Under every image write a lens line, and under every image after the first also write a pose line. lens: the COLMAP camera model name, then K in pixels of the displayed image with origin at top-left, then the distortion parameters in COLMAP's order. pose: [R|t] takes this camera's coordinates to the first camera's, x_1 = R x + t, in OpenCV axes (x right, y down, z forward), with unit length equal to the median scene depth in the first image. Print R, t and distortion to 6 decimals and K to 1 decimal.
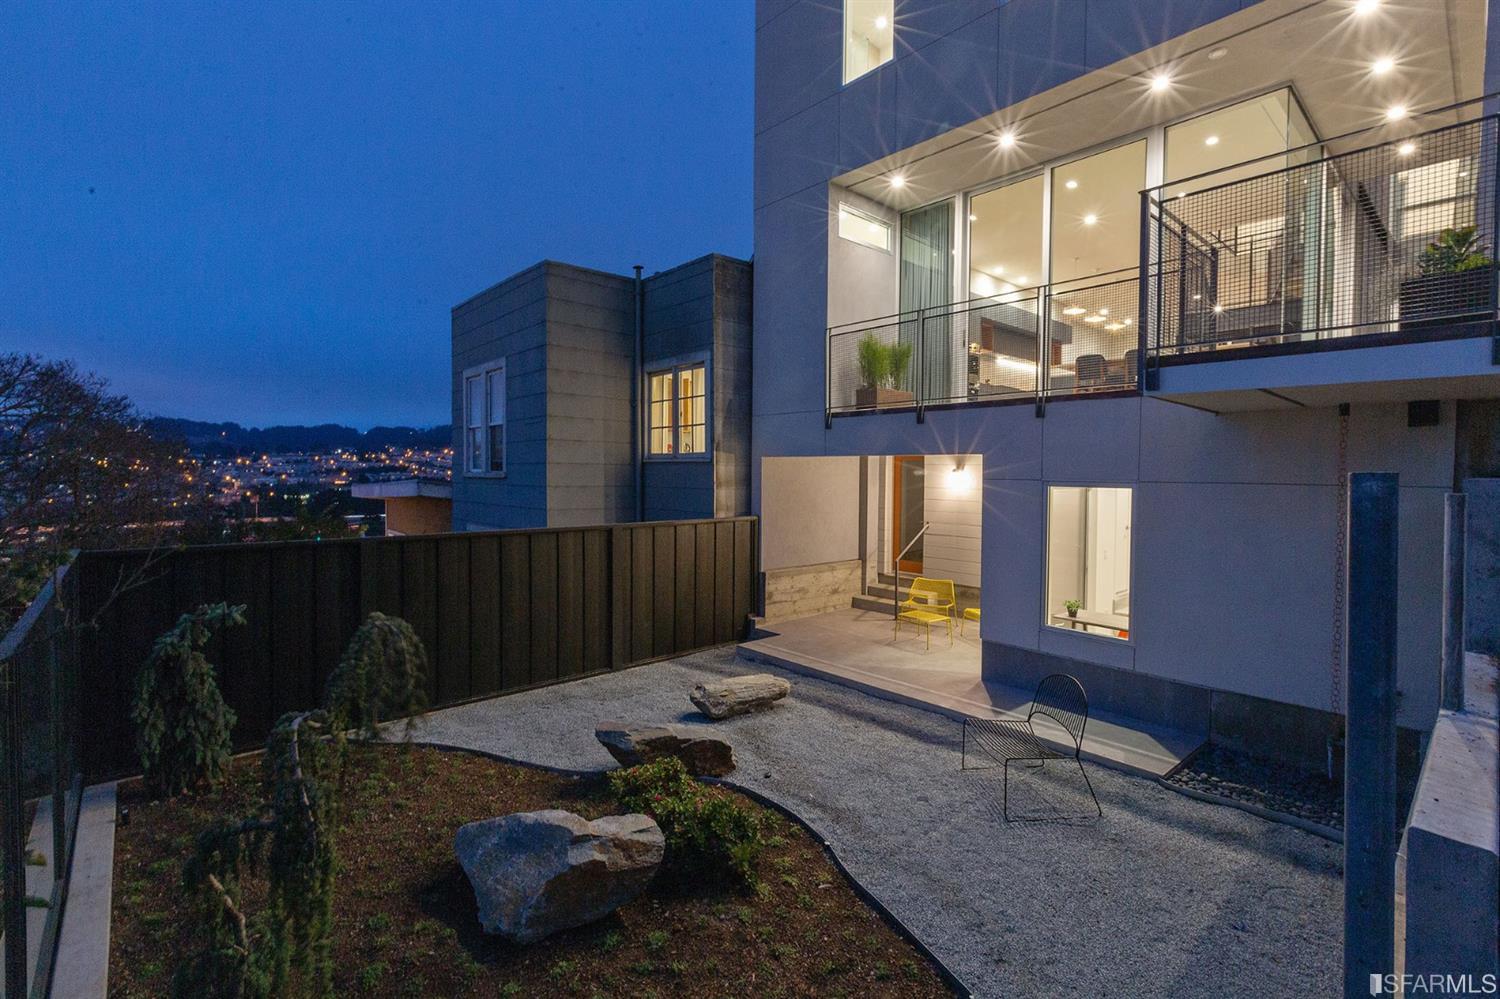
lens RADIAL K [[672.9, 0, 750.0], [0, 672.9, 499.5], [0, 0, 1]] dist [0.012004, 0.000392]
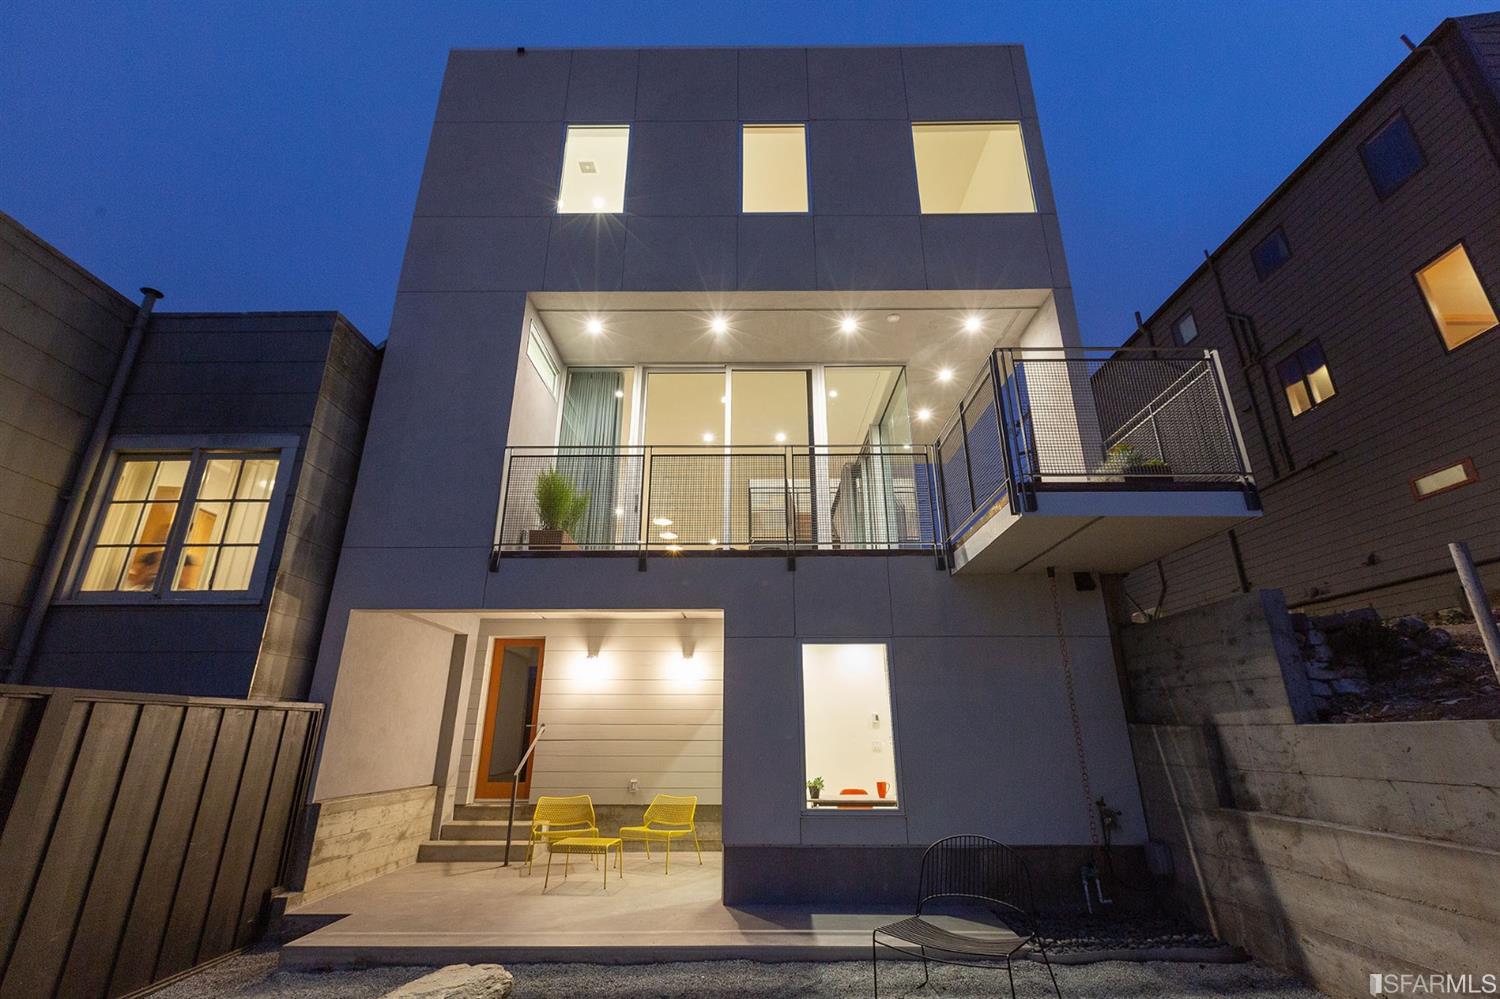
lens RADIAL K [[672.9, 0, 750.0], [0, 672.9, 499.5], [0, 0, 1]] dist [0.012004, 0.000392]
pose [[0.677883, 0.239772, 0.694971, -0.201068], [0.031309, 0.935047, -0.353140, 0.080811], [-0.734503, 0.261147, 0.626345, 0.277818]]
